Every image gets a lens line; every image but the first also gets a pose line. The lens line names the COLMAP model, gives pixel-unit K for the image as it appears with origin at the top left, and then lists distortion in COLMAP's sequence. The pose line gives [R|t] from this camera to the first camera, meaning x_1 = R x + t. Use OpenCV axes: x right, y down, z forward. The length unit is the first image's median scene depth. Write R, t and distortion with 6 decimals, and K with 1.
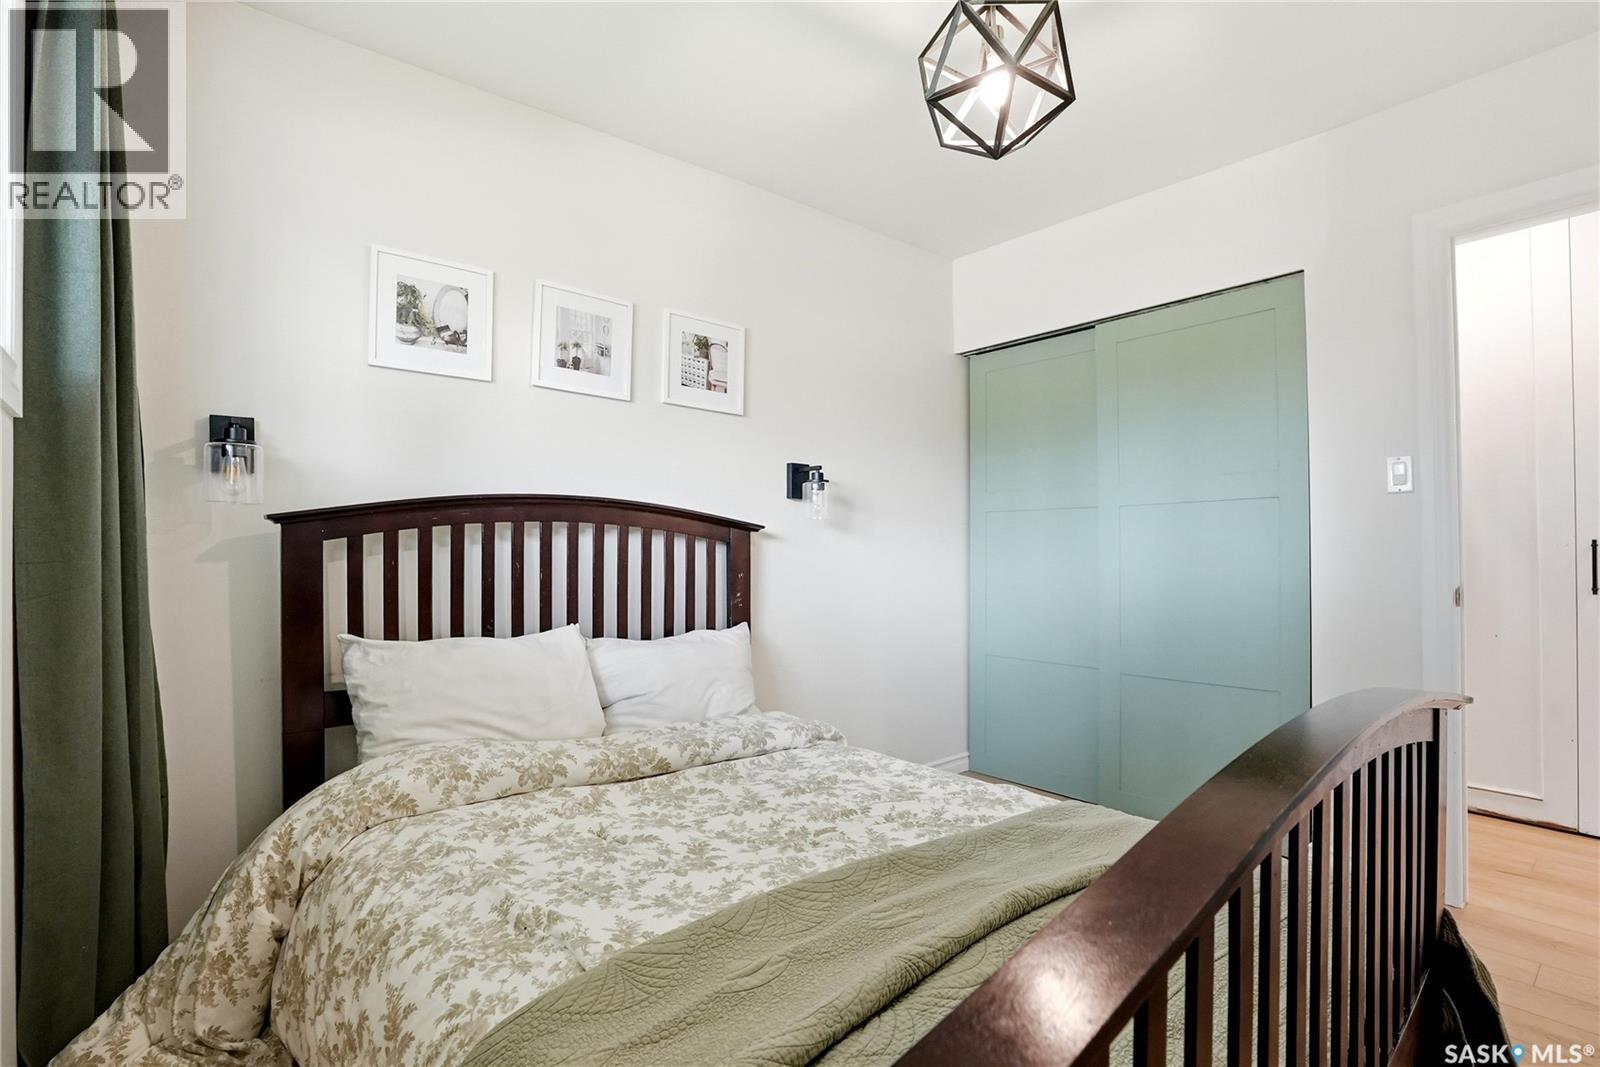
lens RADIAL K [[749.9, 0, 795.5], [0, 749.9, 542.5], [0, 0, 1]] dist [-0.002324, -0.000098]
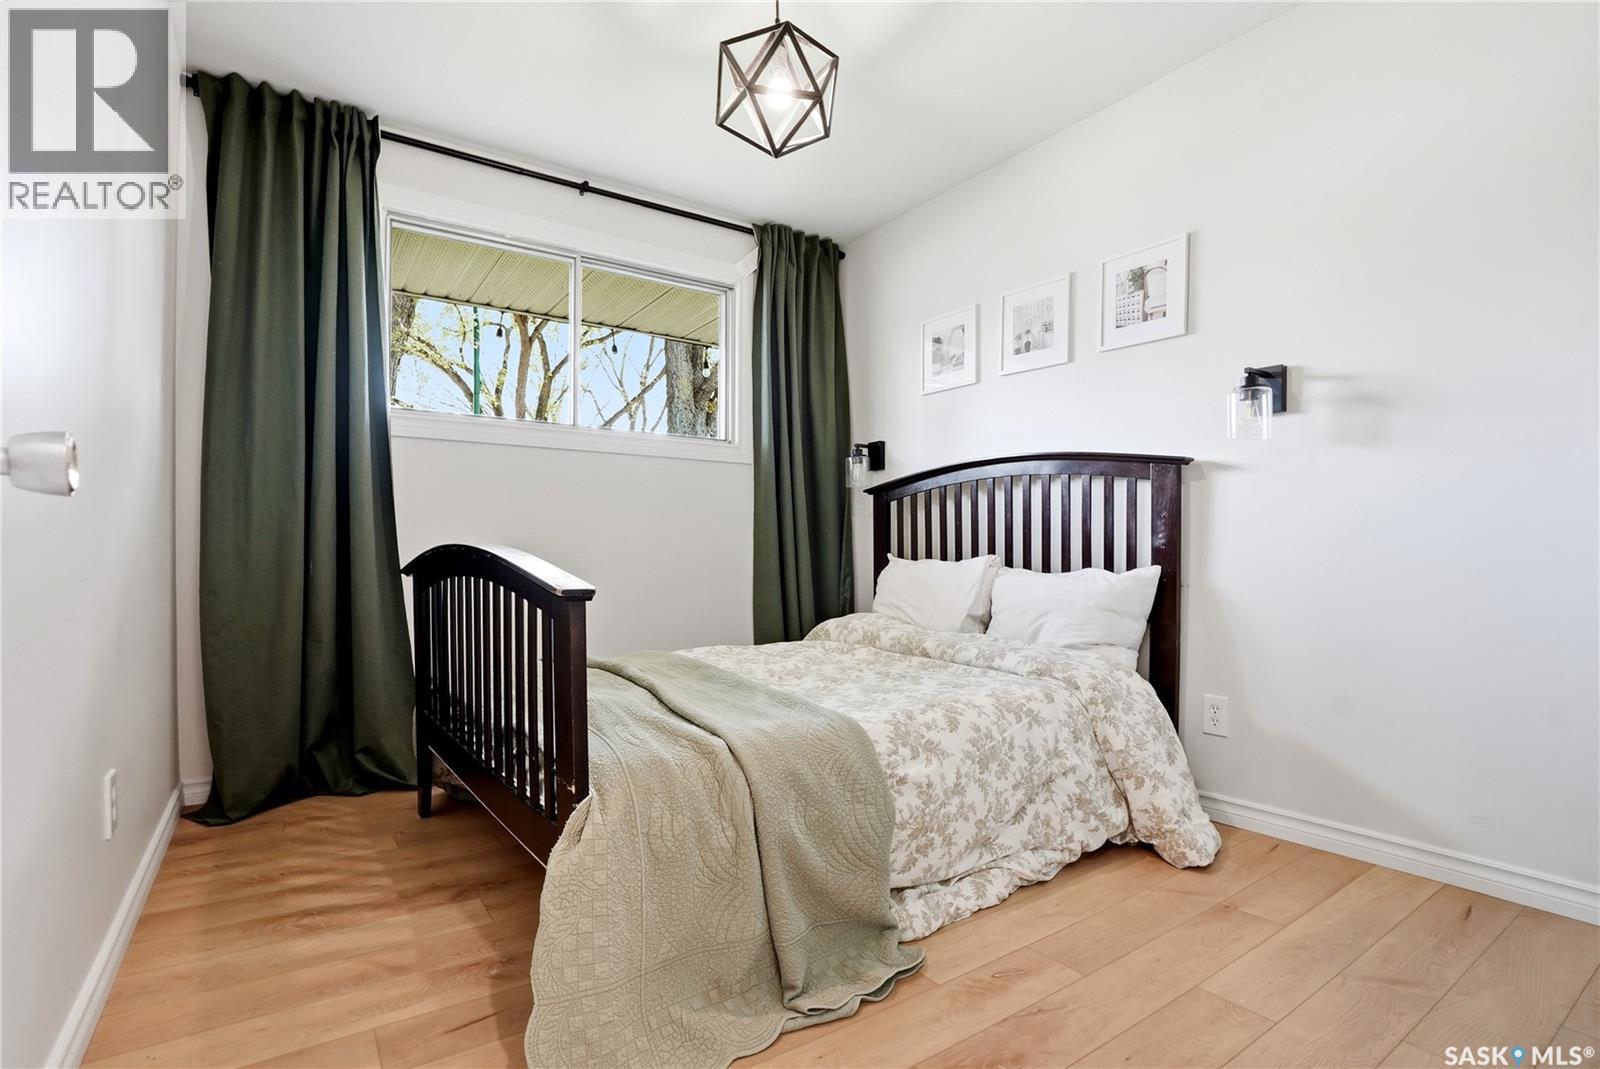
lens RADIAL K [[749.9, 0, 795.5], [0, 749.9, 543.5], [0, 0, 1]] dist [-0.002324, -0.000098]
pose [[-0.034304, 0.000163, -0.999411, 0.928452], [0.026734, 0.999642, -0.000755, 0.072991], [0.999054, -0.026744, -0.034296, 0.637493]]
